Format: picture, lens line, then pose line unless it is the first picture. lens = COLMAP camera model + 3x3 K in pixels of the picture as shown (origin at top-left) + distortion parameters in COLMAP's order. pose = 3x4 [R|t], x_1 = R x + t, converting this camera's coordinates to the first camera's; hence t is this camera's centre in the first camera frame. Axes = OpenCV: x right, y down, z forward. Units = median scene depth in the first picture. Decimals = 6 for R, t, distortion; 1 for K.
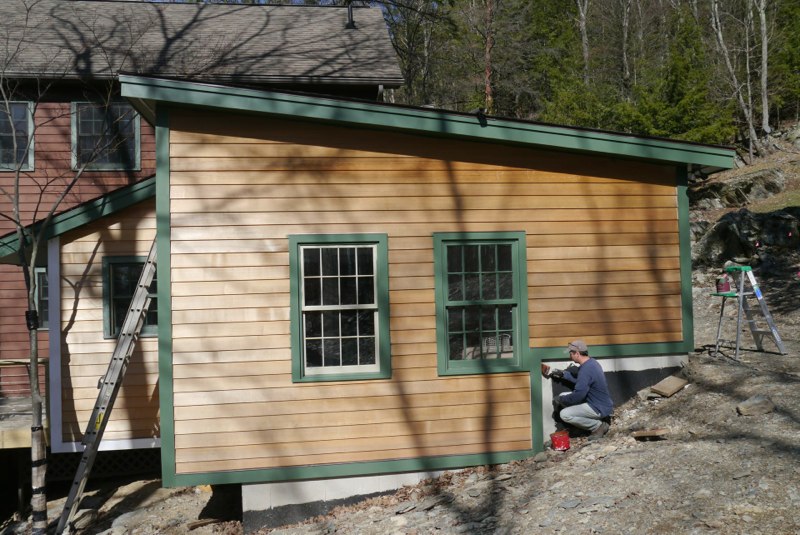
lens RADIAL K [[666.0, 0, 399.0], [0, 666.0, 266.3], [0, 0, 1]] dist [-0.031999, 0.016308]
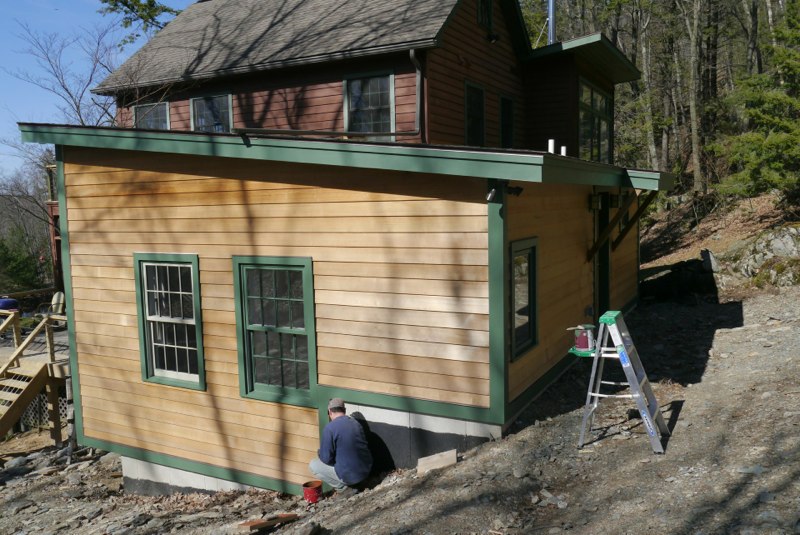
lens RADIAL K [[666.0, 0, 400.2], [0, 666.0, 267.6], [0, 0, 1]] dist [-0.031999, 0.016308]
pose [[0.796701, 0.071024, -0.600186, 0.846003], [0.019300, 0.989574, 0.142723, -0.169204], [0.604066, -0.125291, 0.787024, 0.378016]]
